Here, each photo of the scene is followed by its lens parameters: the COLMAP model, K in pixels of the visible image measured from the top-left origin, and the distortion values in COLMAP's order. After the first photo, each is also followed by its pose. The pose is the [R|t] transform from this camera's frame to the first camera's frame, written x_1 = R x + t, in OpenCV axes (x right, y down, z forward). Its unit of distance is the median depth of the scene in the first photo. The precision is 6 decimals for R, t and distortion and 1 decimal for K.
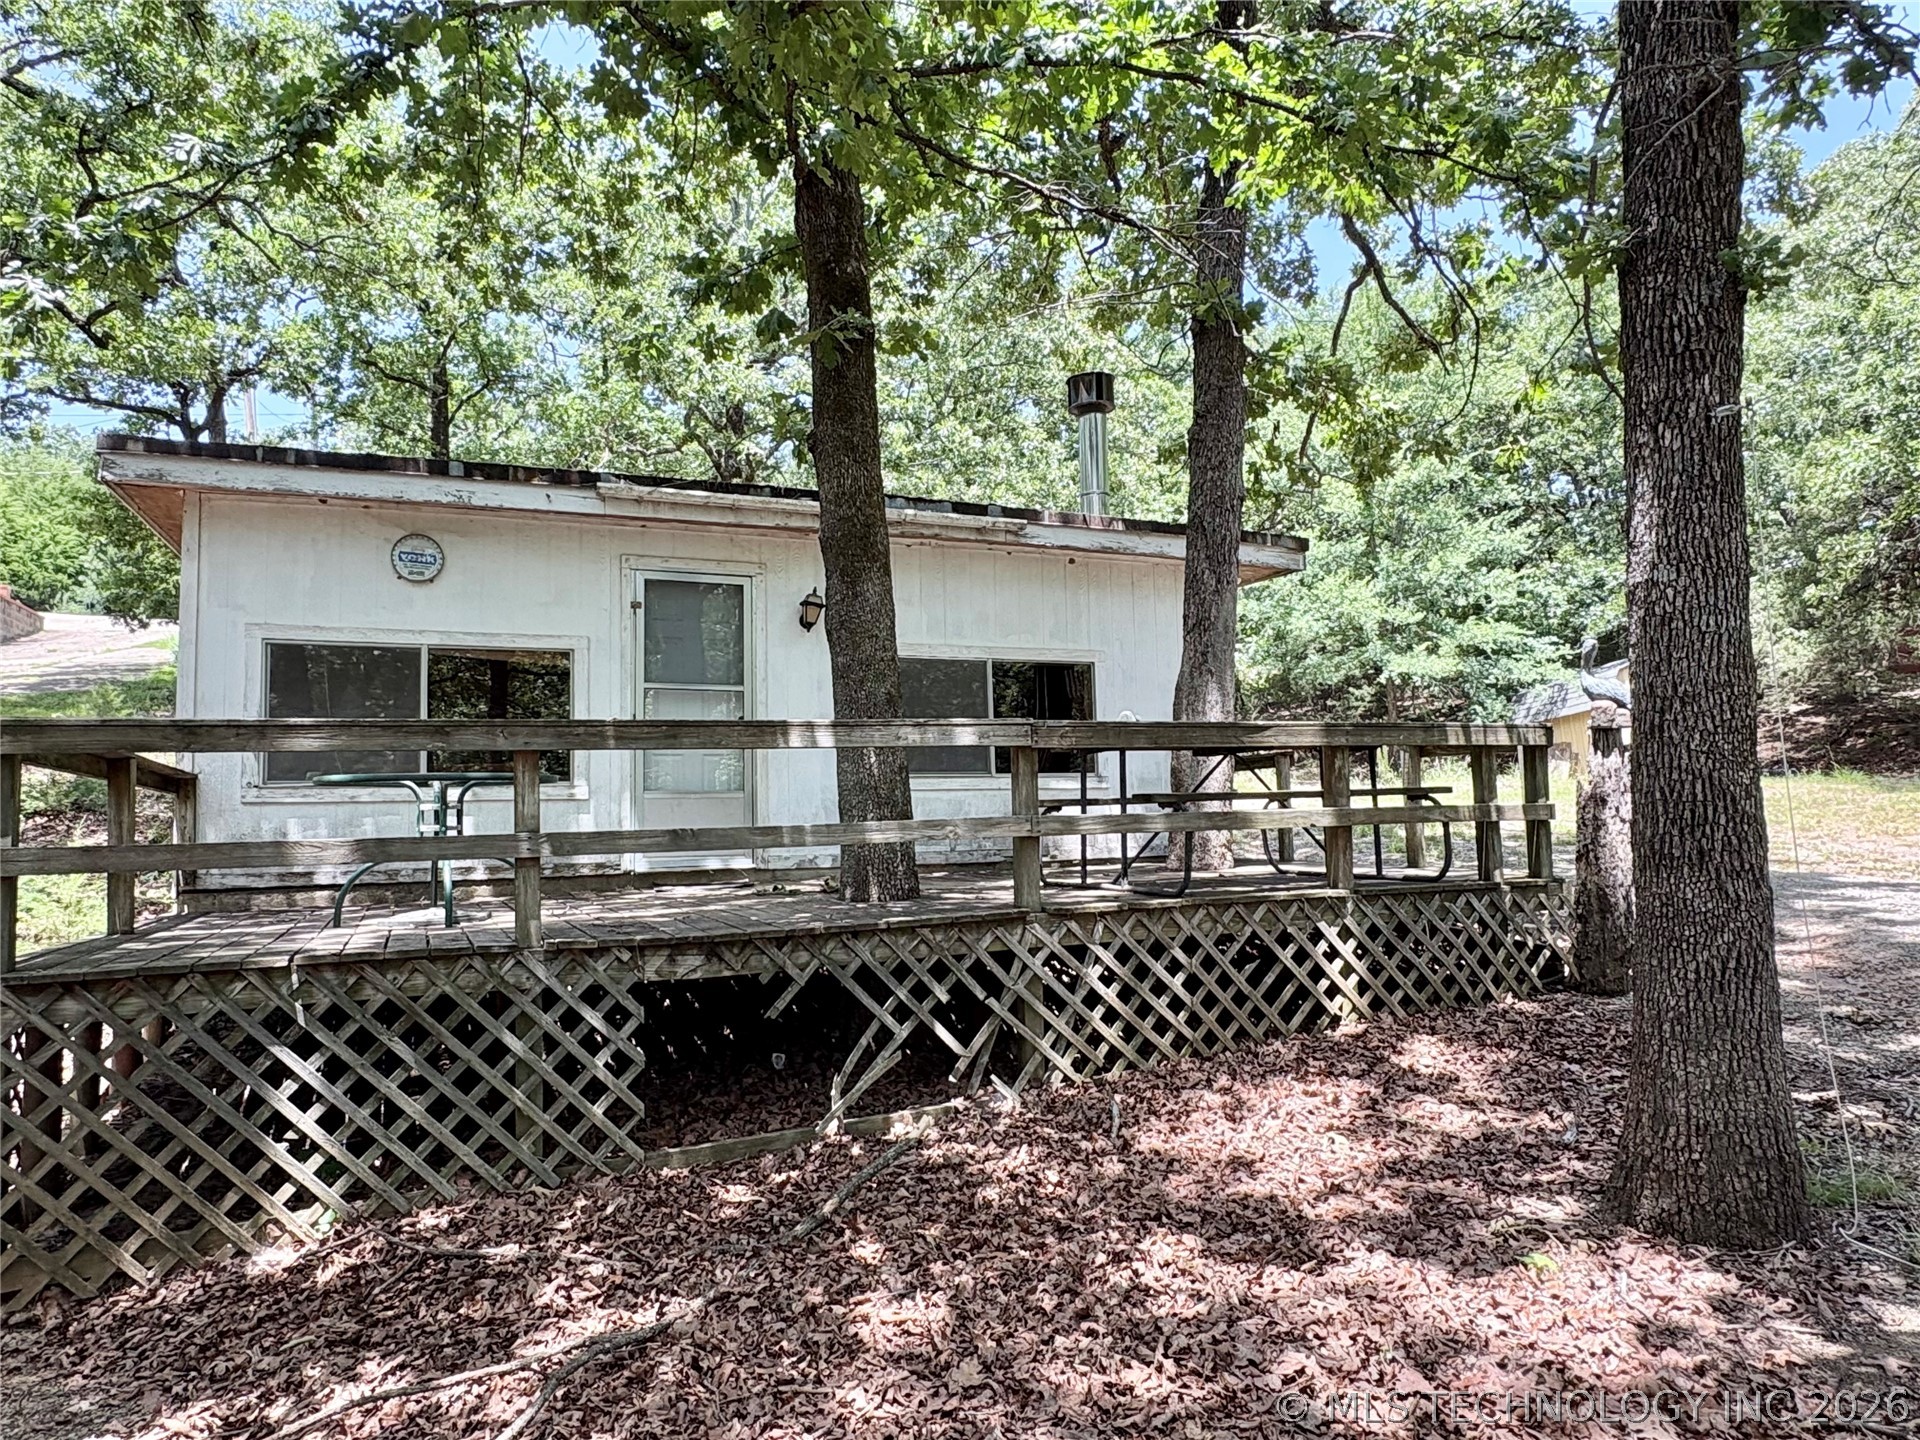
lens RADIAL K [[1158.5, 0, 960.0], [0, 1158.5, 720.0], [0, 0, 1]] dist [-0.025298, -0.000449]
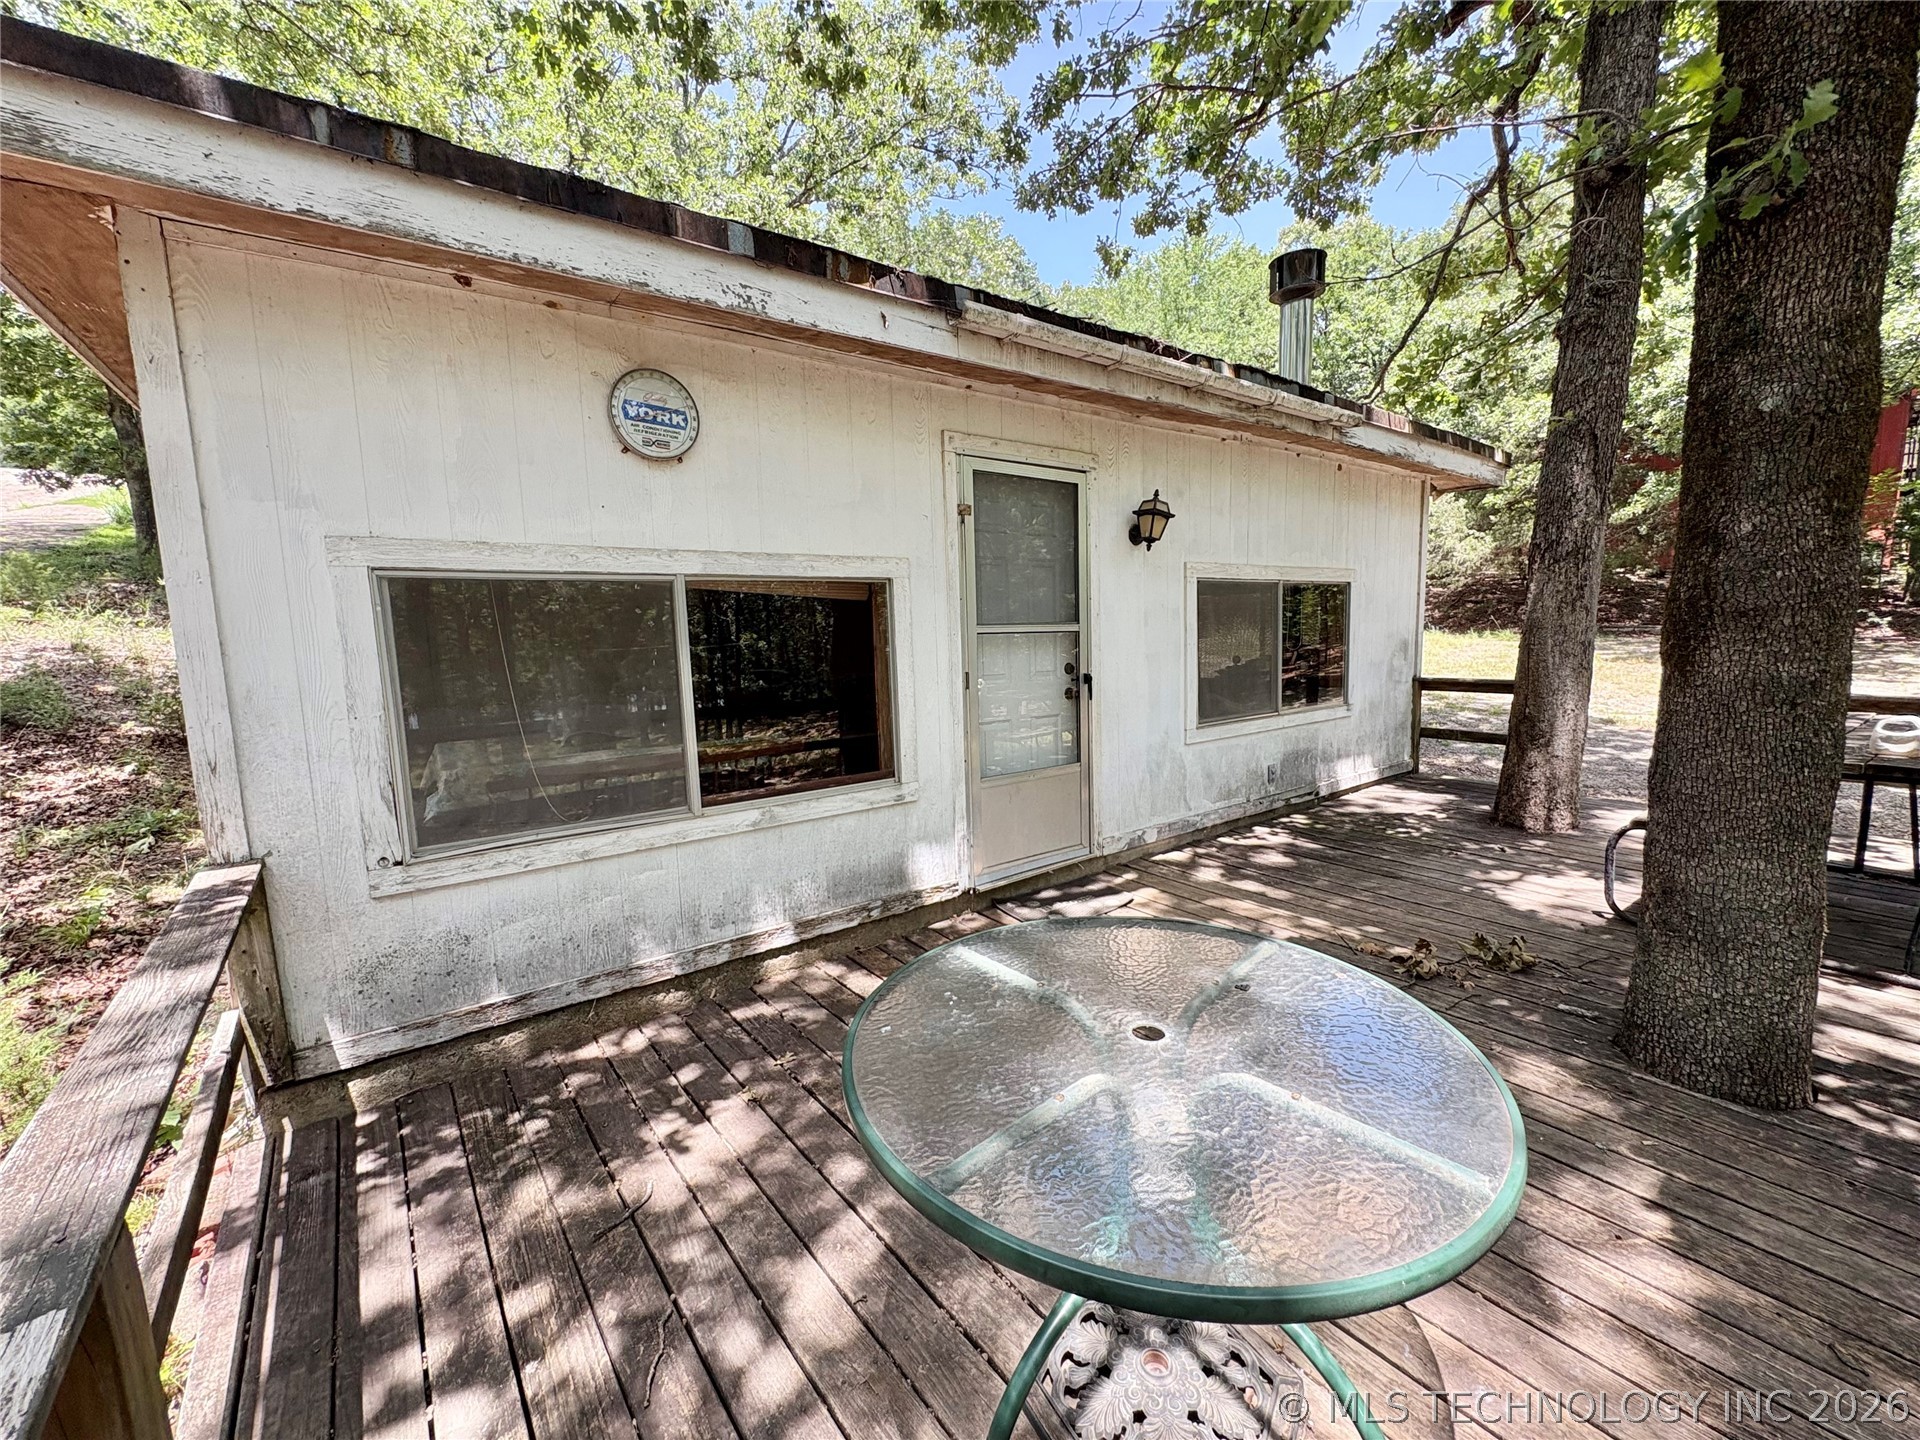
lens RADIAL K [[767.3, 0, 960.0], [0, 767.3, 720.0], [0, 0, 1]] dist [0.001577, -0.000233]
pose [[0.975577, -0.027888, 0.217881, -0.369979], [-0.014425, 0.981632, 0.190236, -0.061687], [-0.219184, -0.188733, 0.957256, 0.525043]]
